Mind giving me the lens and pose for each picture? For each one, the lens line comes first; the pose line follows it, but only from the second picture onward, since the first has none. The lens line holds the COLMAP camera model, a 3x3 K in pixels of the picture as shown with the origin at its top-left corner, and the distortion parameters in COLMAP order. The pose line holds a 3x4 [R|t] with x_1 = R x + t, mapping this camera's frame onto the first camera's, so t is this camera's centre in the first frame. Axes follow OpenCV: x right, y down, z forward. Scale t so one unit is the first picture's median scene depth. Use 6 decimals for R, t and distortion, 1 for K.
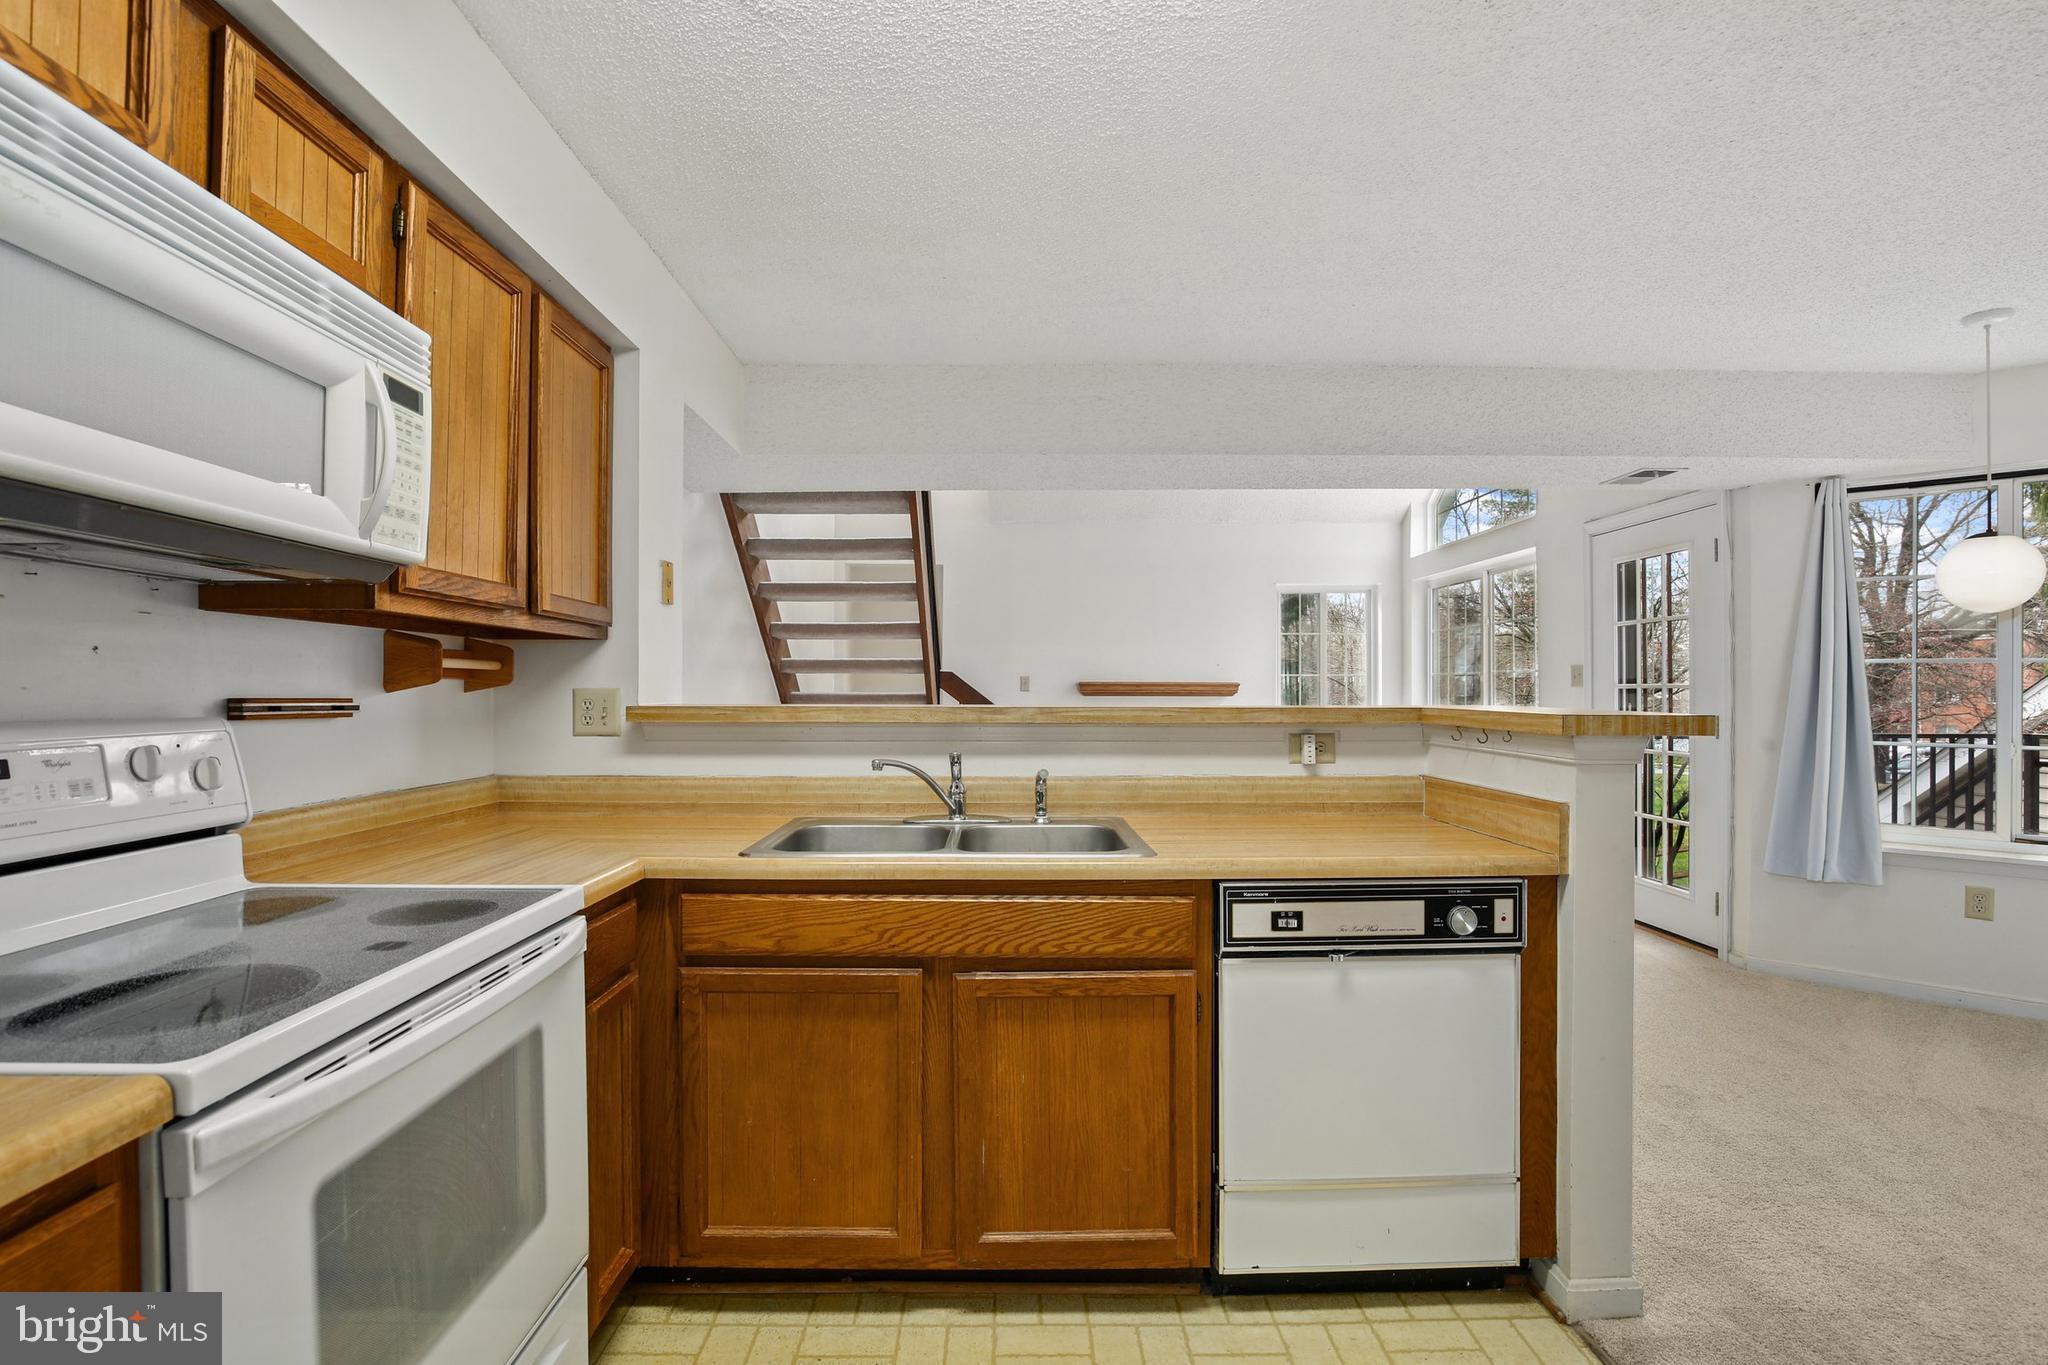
lens RADIAL K [[953.3, 0, 1022.4], [0, 953.3, 693.2], [0, 0, 1]] dist [-0.031405, 0.006253]
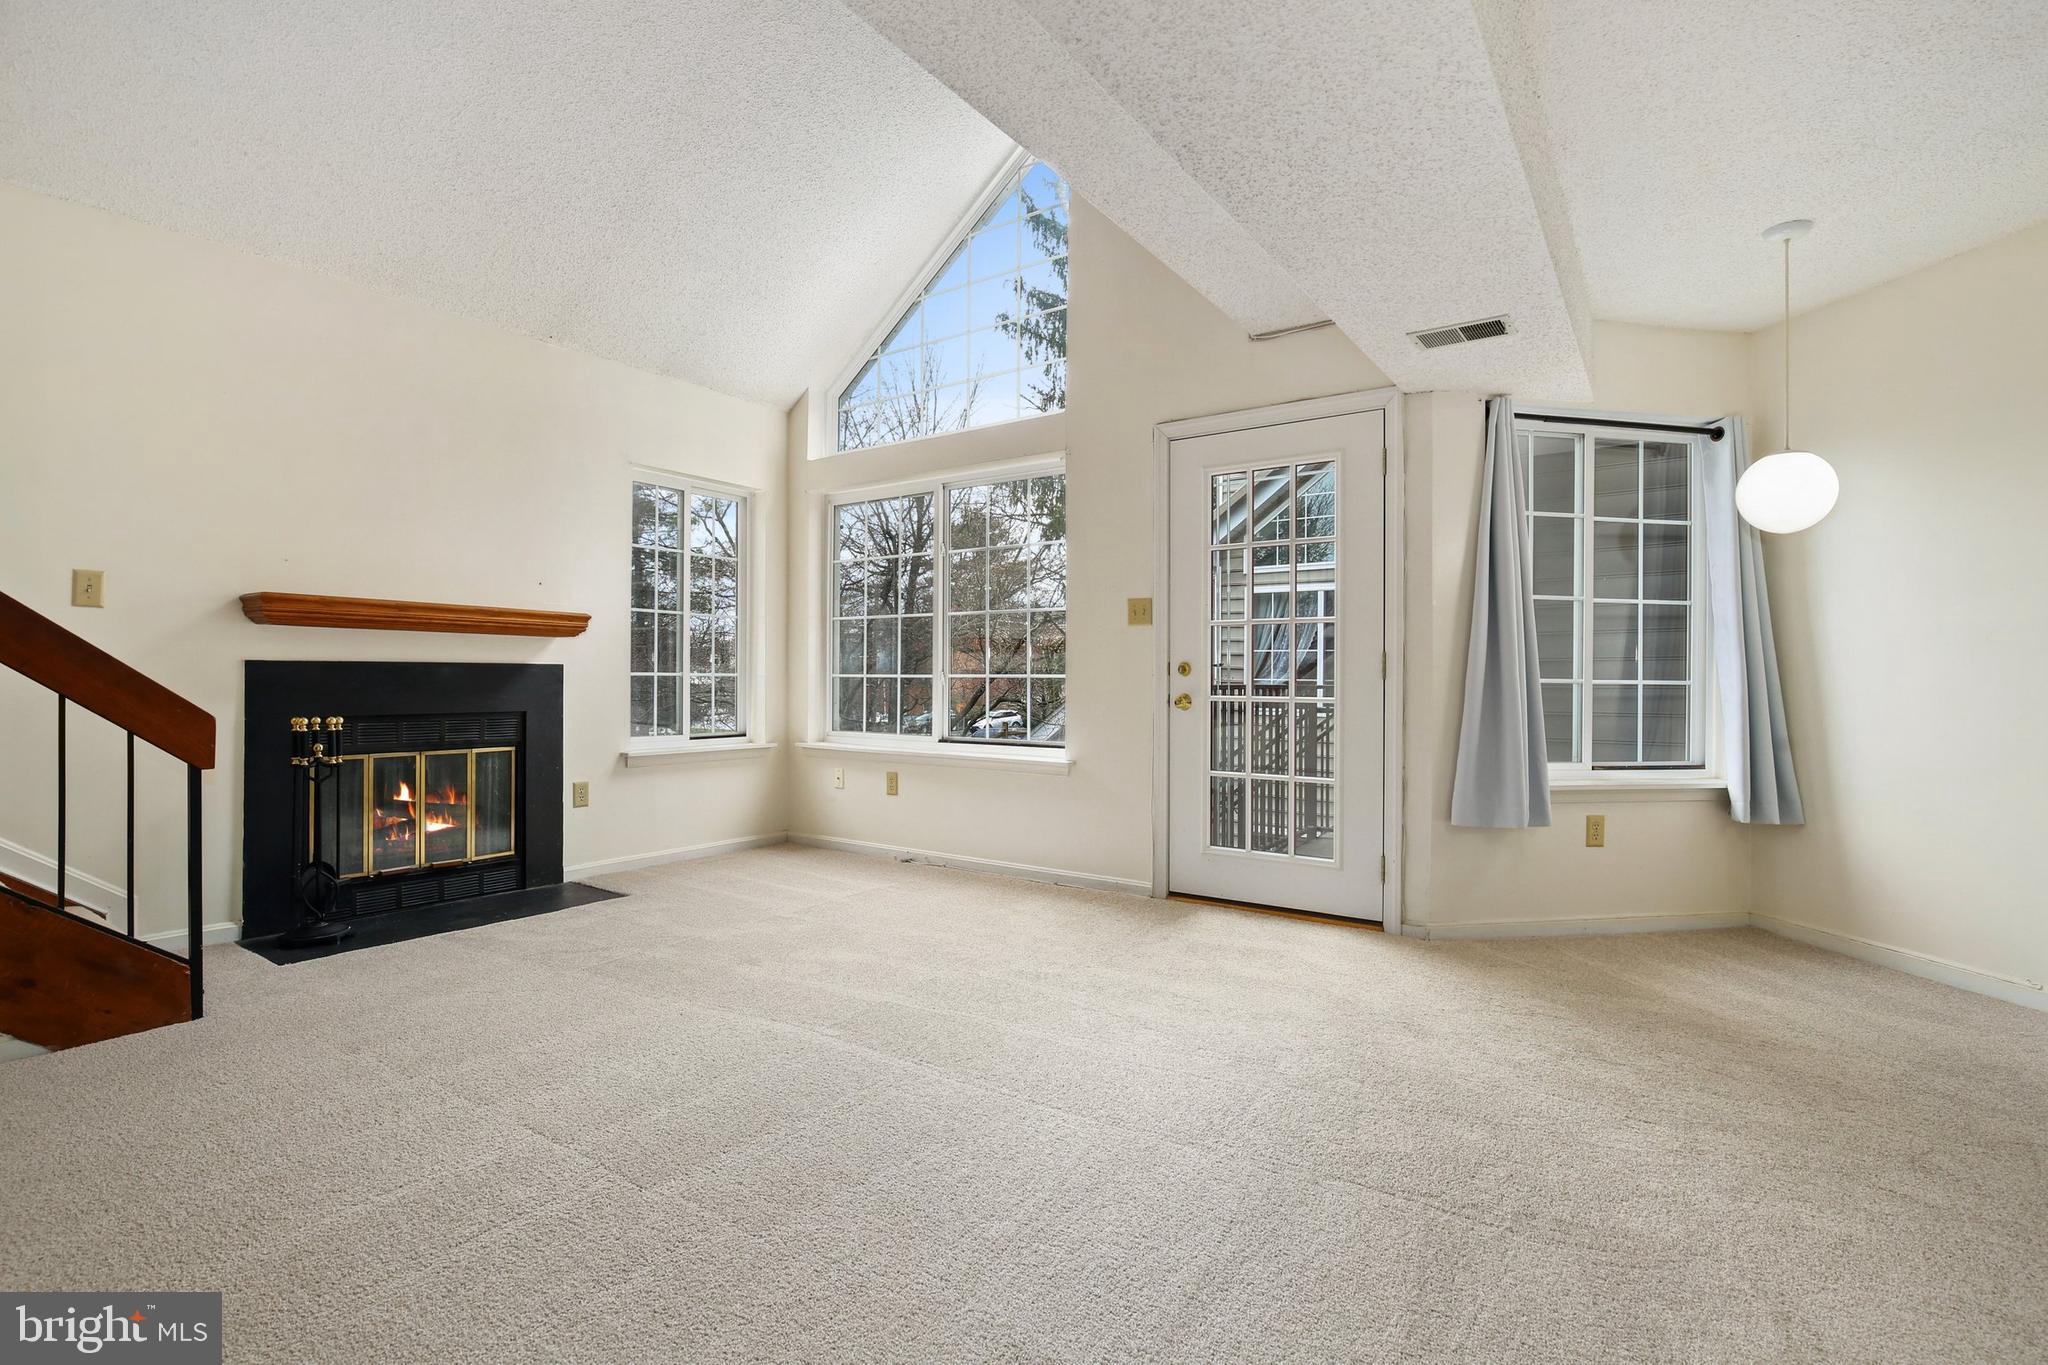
lens RADIAL K [[953.3, 0, 1020.0], [0, 953.3, 675.6], [0, 0, 1]] dist [-0.031405, 0.006253]
pose [[0.584095, 0.005031, 0.811670, -0.369540], [-0.003714, 0.999987, -0.003526, 0.113171], [-0.811677, -0.000955, 0.584106, 1.688215]]
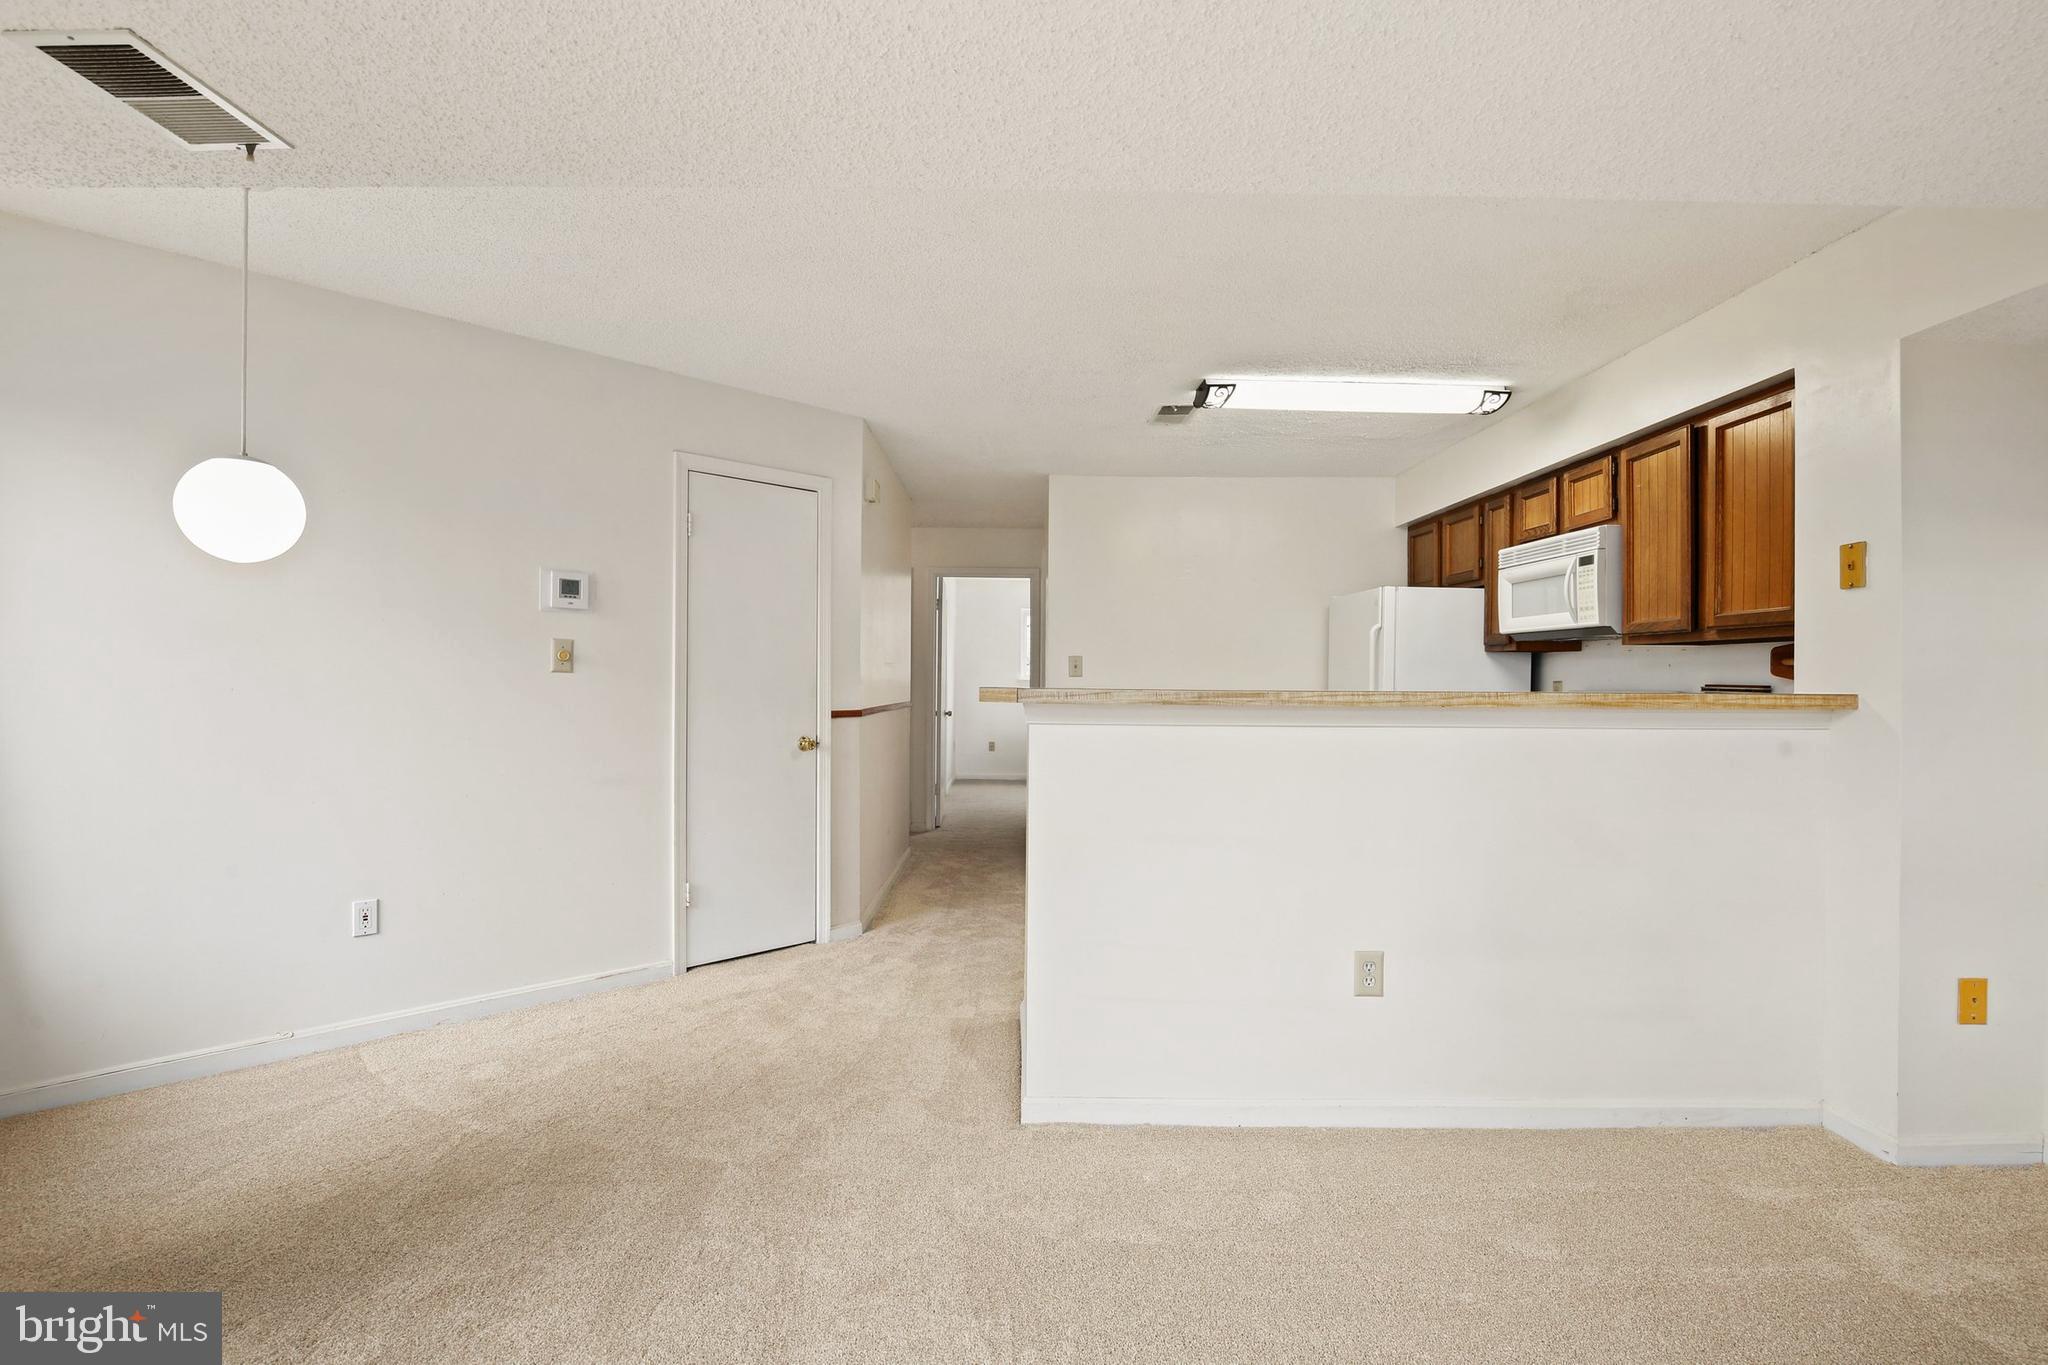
lens RADIAL K [[953.3, 0, 1017.9], [0, 953.3, 678.0], [0, 0, 1]] dist [-0.031405, 0.006253]
pose [[-0.999707, -0.010785, 0.021659, 0.613137], [-0.010742, 0.999940, 0.002071, 0.002998], [-0.021680, 0.001837, -0.999763, 2.745328]]
